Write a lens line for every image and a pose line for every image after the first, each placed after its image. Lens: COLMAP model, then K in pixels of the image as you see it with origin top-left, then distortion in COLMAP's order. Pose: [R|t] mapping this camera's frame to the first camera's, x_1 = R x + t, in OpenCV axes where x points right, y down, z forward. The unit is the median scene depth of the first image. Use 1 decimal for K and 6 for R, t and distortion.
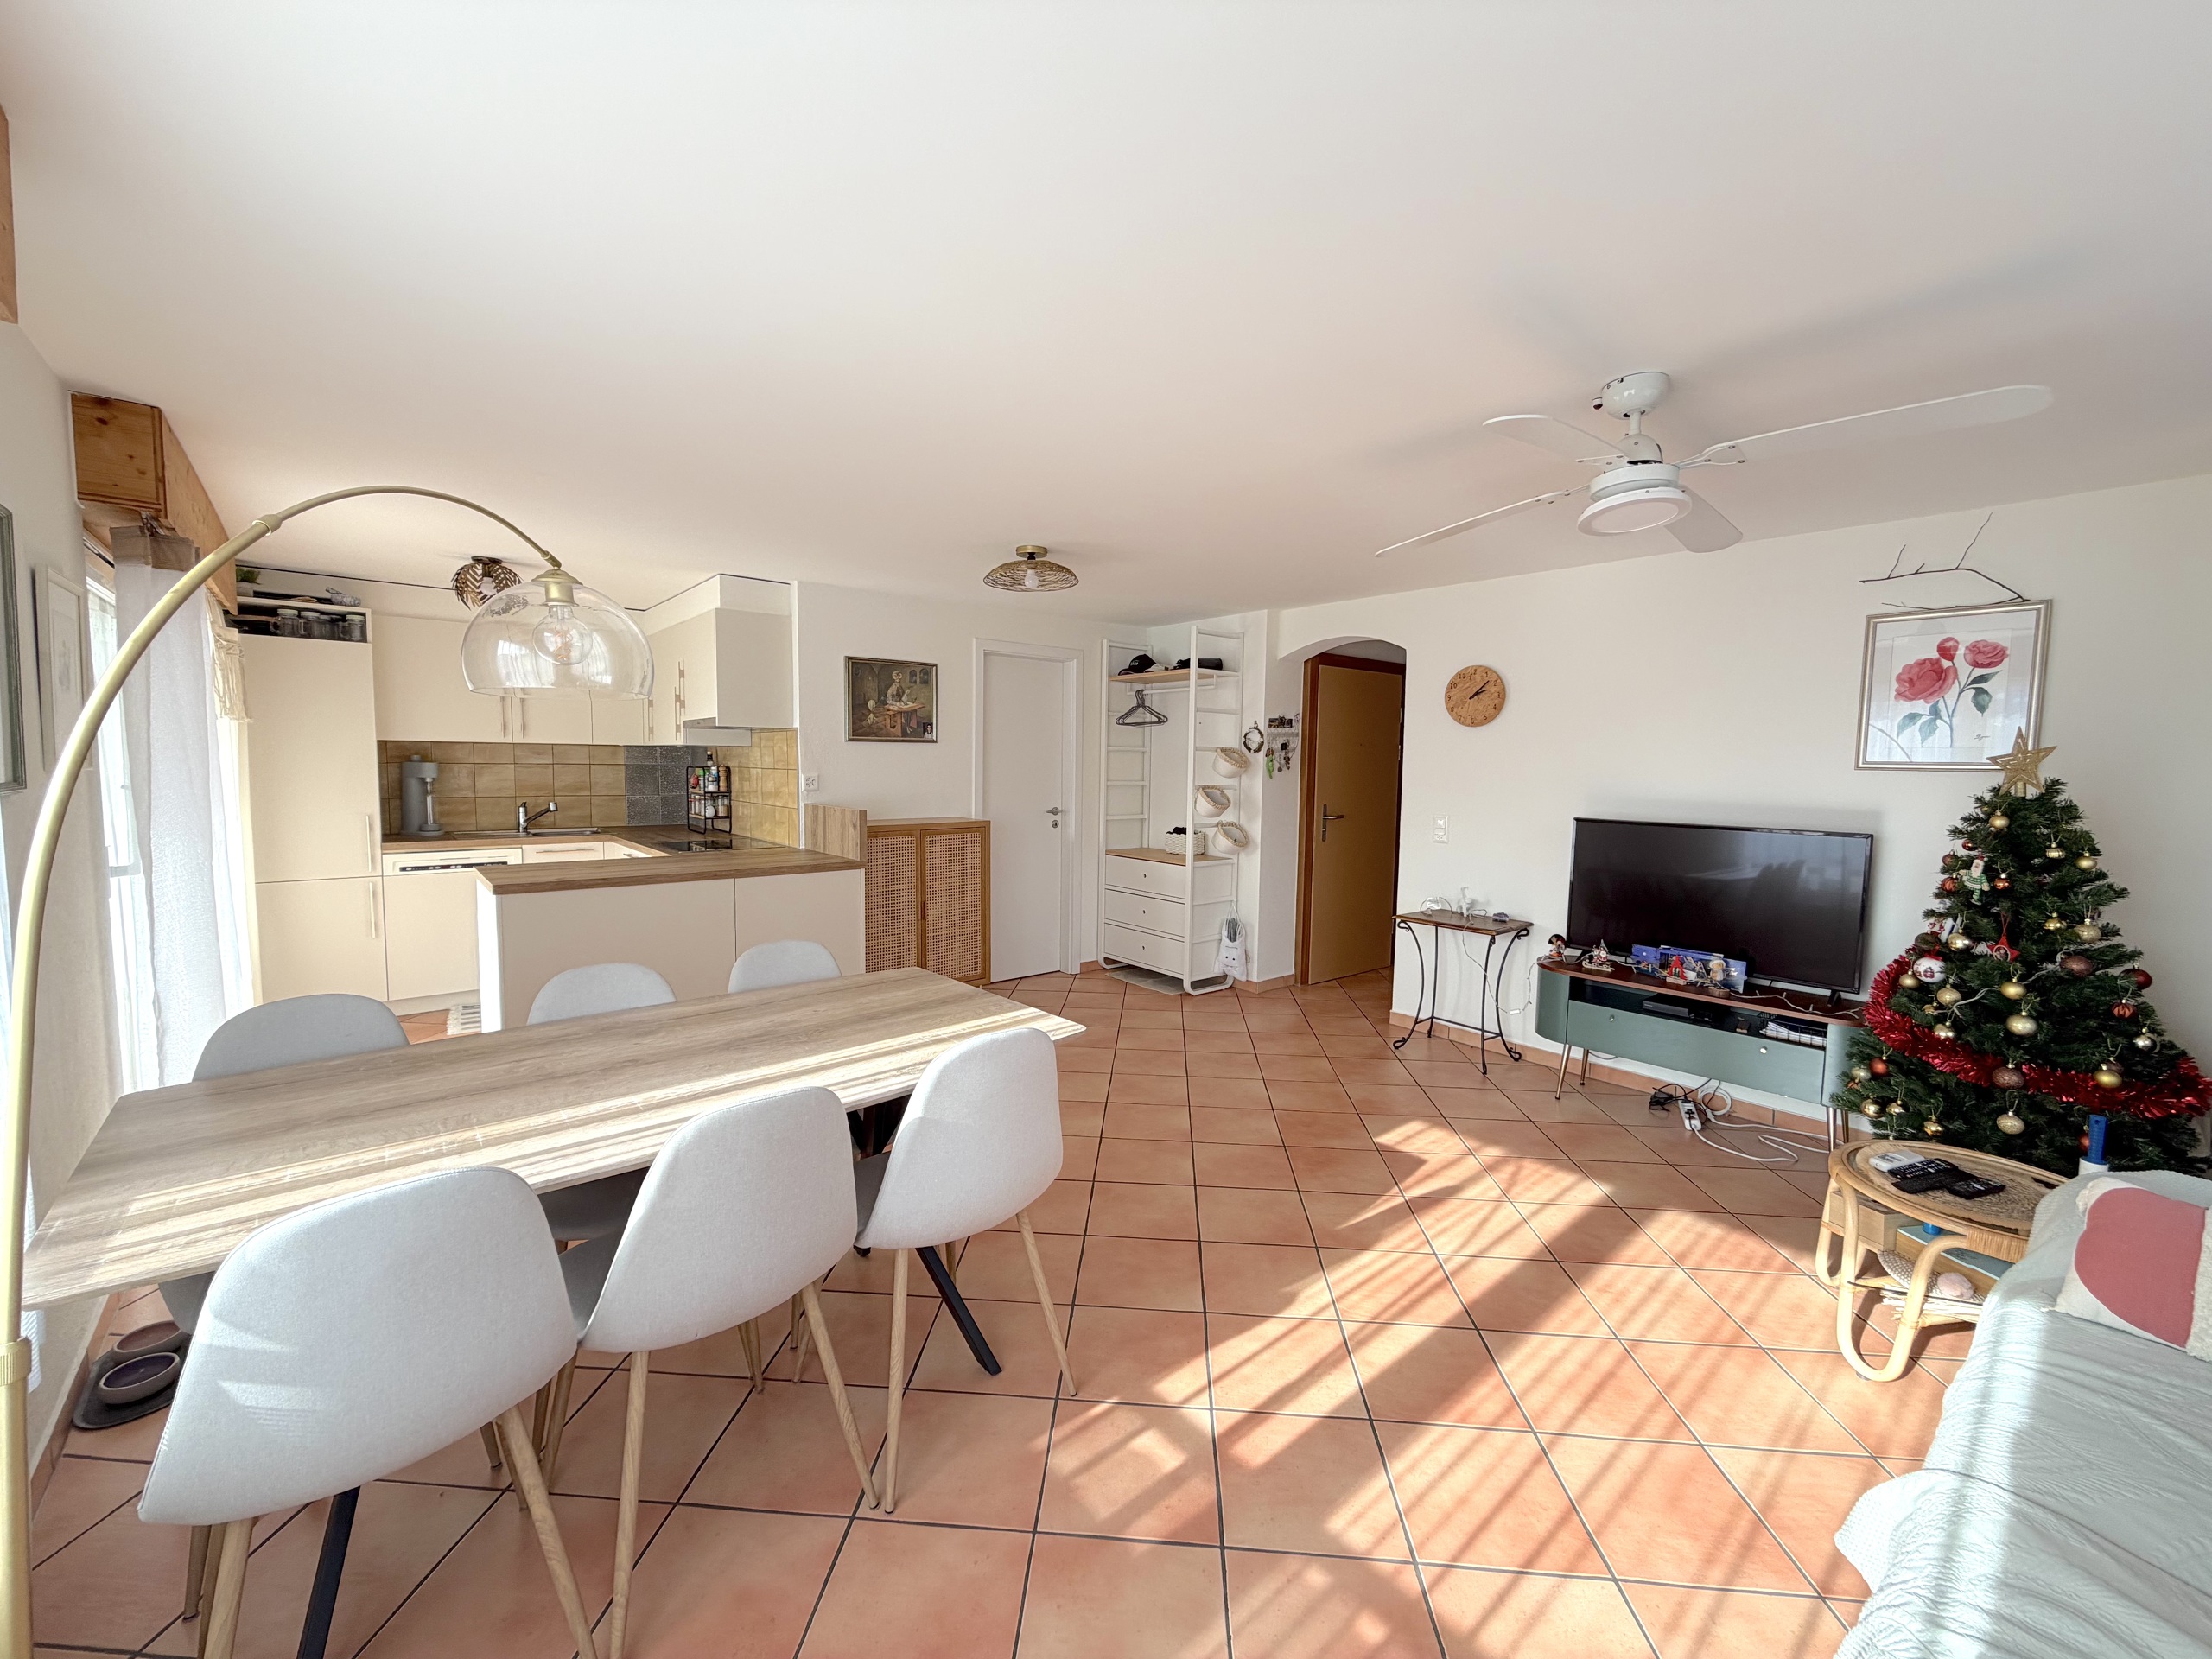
lens RADIAL K [[880.6, 0, 1101.0], [0, 880.6, 826.2], [0, 0, 1]] dist [-0.000713, 0.000019]
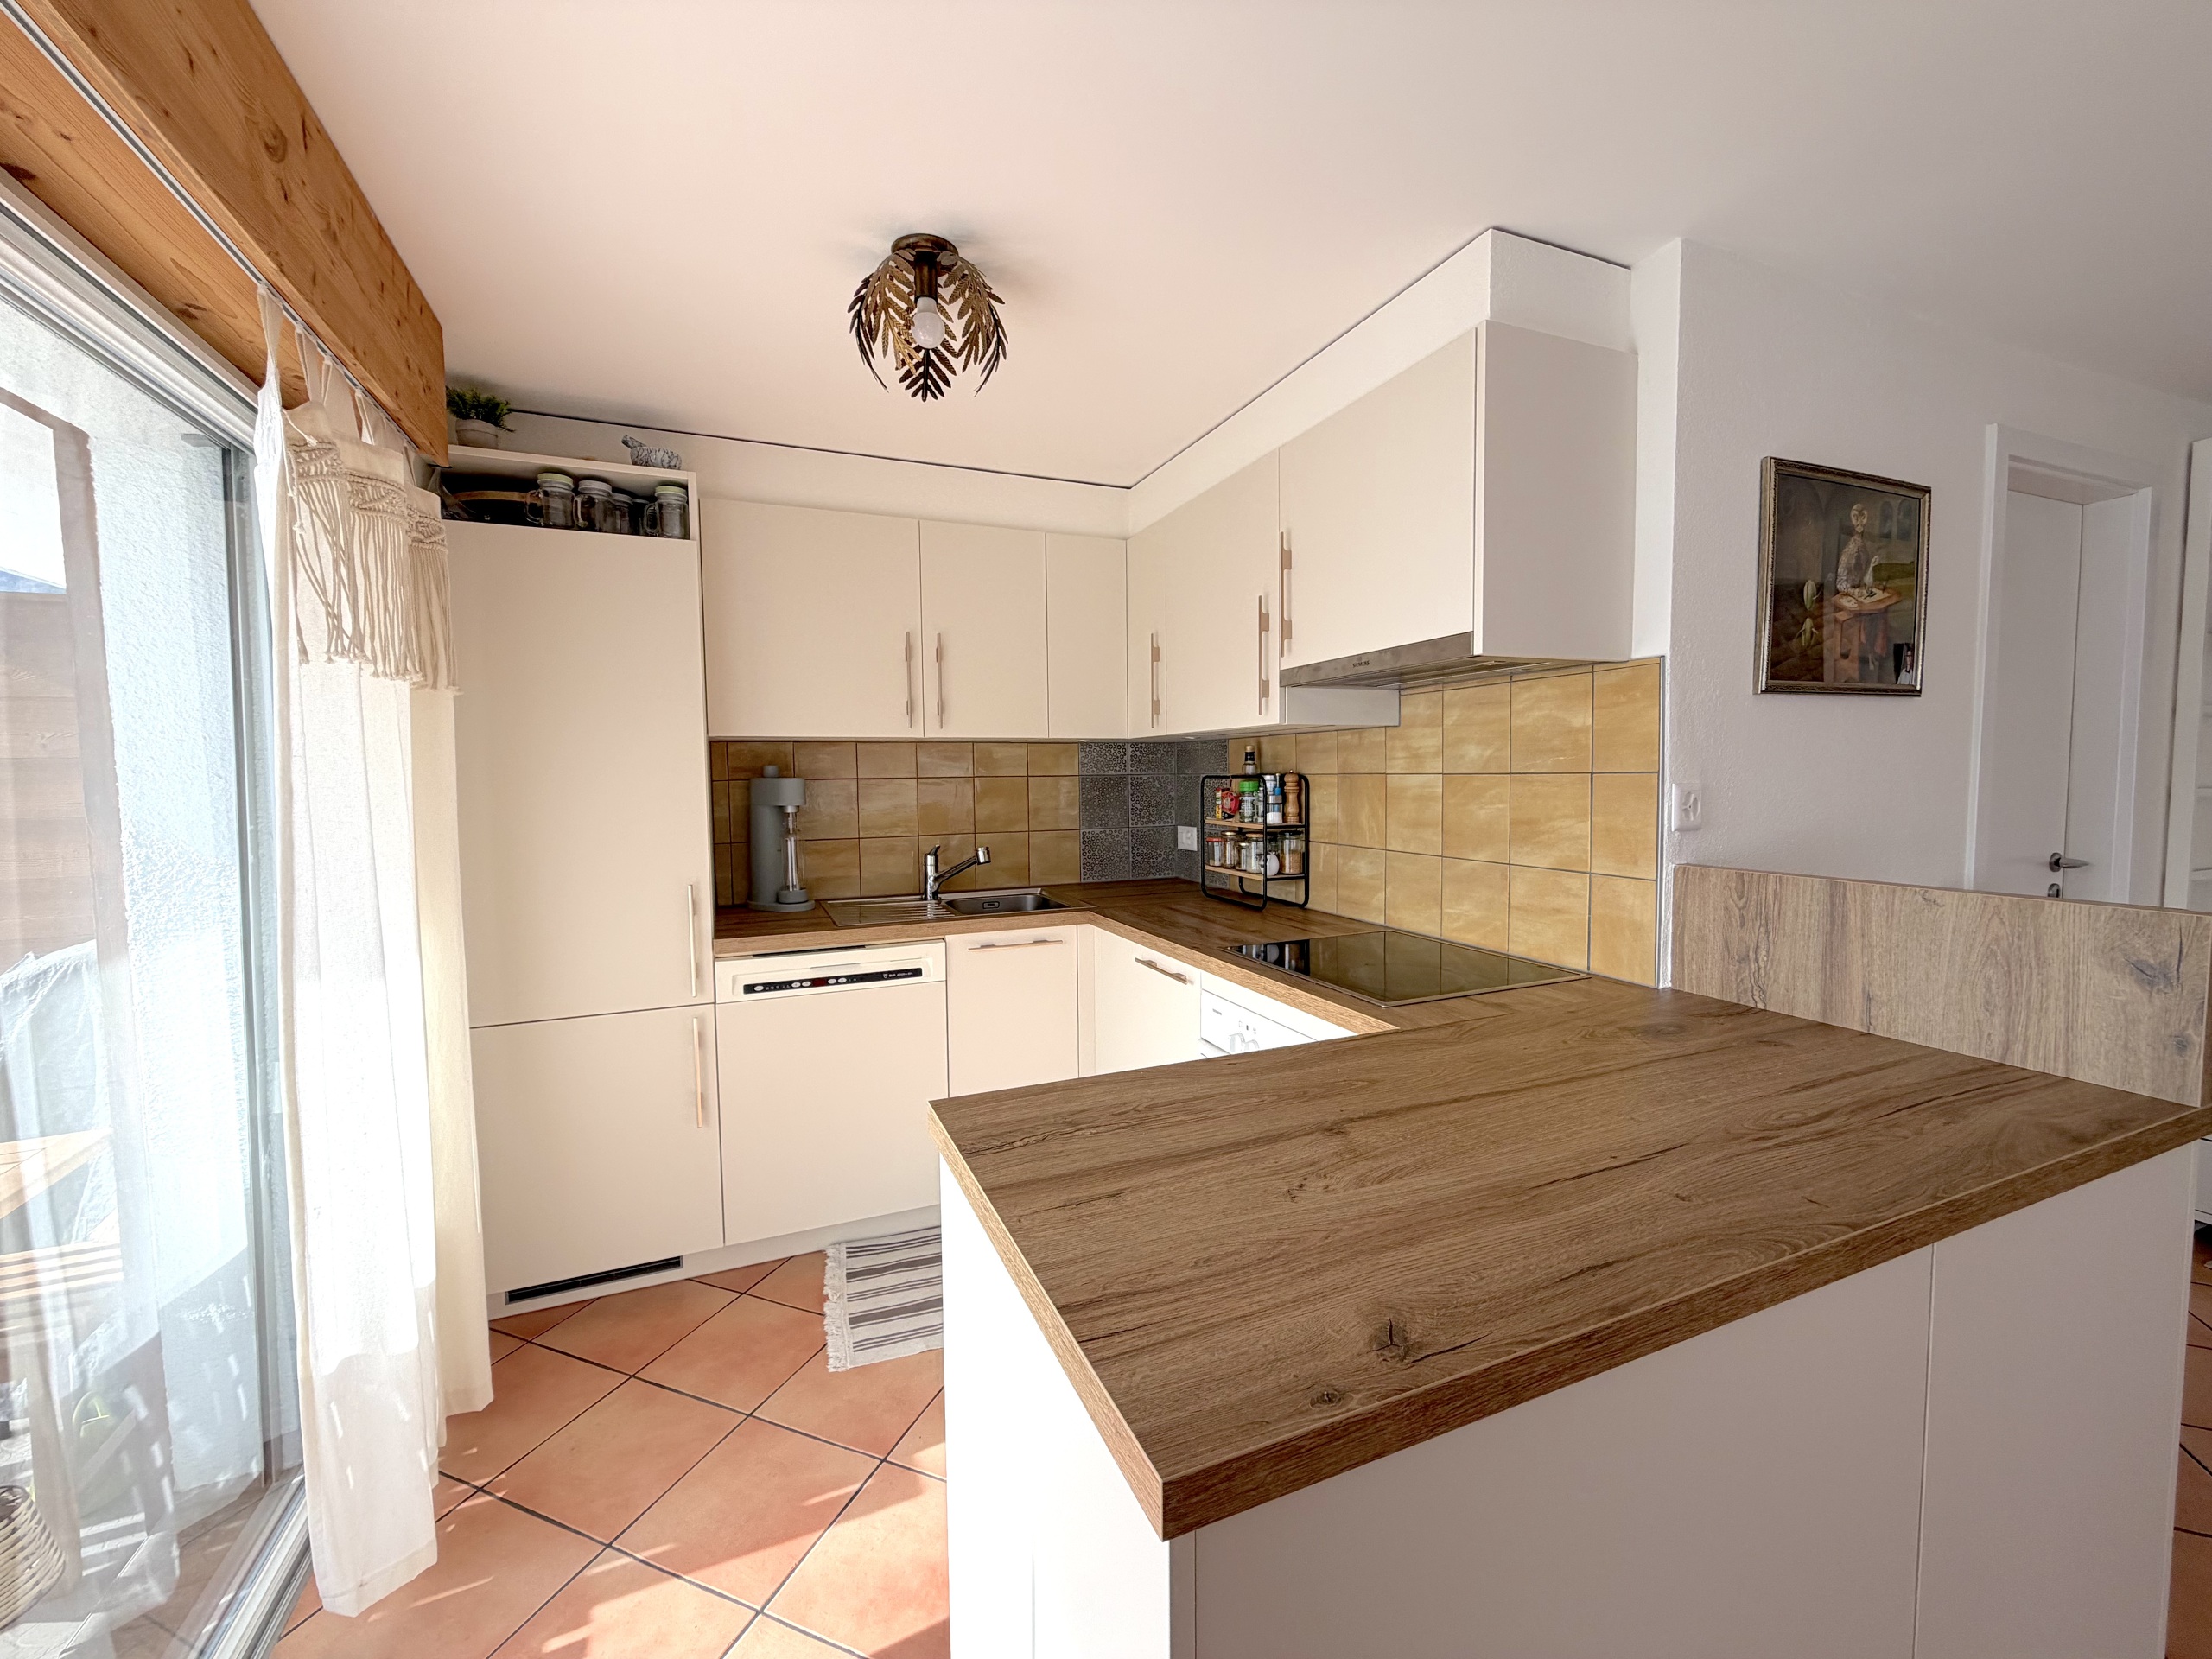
lens RADIAL K [[880.6, 0, 1096.9], [0, 880.6, 827.6], [0, 0, 1]] dist [-0.000713, 0.000019]
pose [[0.953368, -0.005365, -0.301763, -0.427082], [0.002263, 0.999941, -0.010628, -0.036000], [0.301803, 0.009449, 0.953324, 0.548885]]
